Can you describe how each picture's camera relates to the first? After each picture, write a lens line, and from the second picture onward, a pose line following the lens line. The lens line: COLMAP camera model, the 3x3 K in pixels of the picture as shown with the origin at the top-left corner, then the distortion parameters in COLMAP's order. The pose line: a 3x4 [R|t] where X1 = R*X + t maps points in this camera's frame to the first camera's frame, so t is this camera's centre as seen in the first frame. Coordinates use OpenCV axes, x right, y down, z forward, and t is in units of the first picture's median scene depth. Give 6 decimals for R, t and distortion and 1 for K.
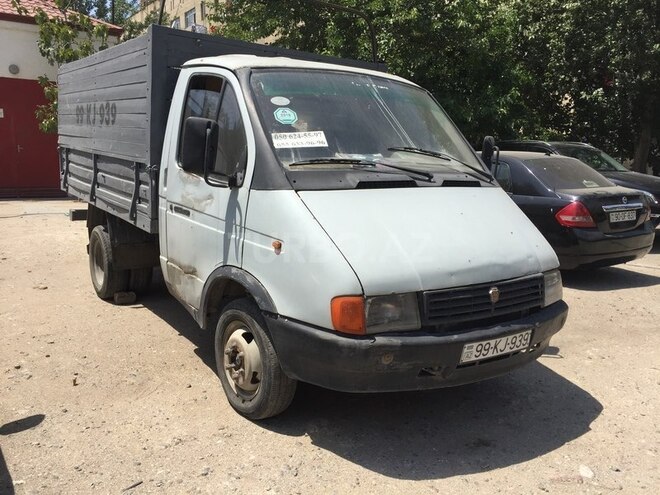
lens RADIAL K [[565.6, 0, 328.8], [0, 565.6, 246.6], [0, 0, 1]] dist [0.063945, -0.090386]
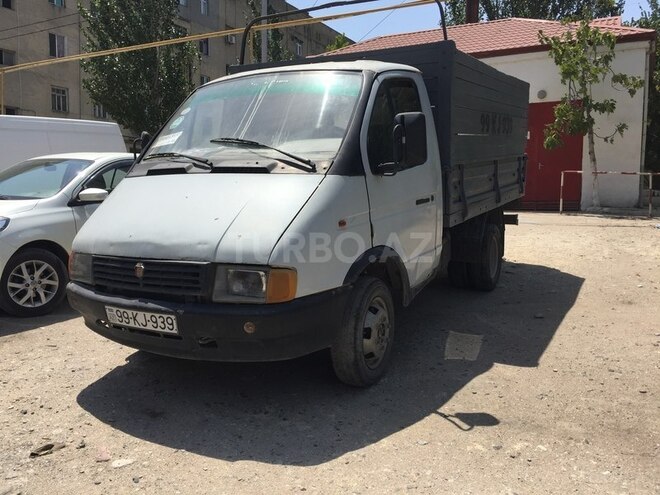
lens RADIAL K [[565.6, 0, 328.8], [0, 565.6, 247.7], [0, 0, 1]] dist [0.063945, -0.090386]
pose [[0.444122, 0.079653, -0.892419, 1.377338], [-0.110811, 0.993276, 0.033508, -0.031667], [0.889088, 0.084008, 0.449962, 0.818727]]
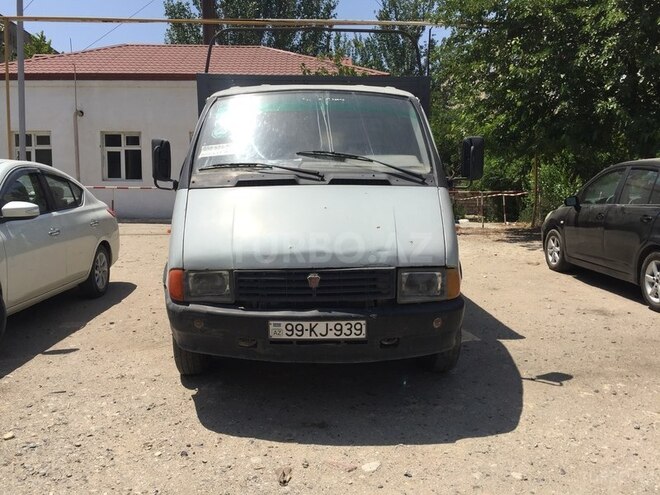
lens RADIAL K [[565.6, 0, 328.1], [0, 565.6, 247.5], [0, 0, 1]] dist [0.063945, -0.090386]
pose [[0.834982, 0.024306, -0.549740, 0.881403], [-0.055726, 0.997623, -0.040532, 0.063397], [0.547448, 0.064478, 0.834352, 0.123067]]
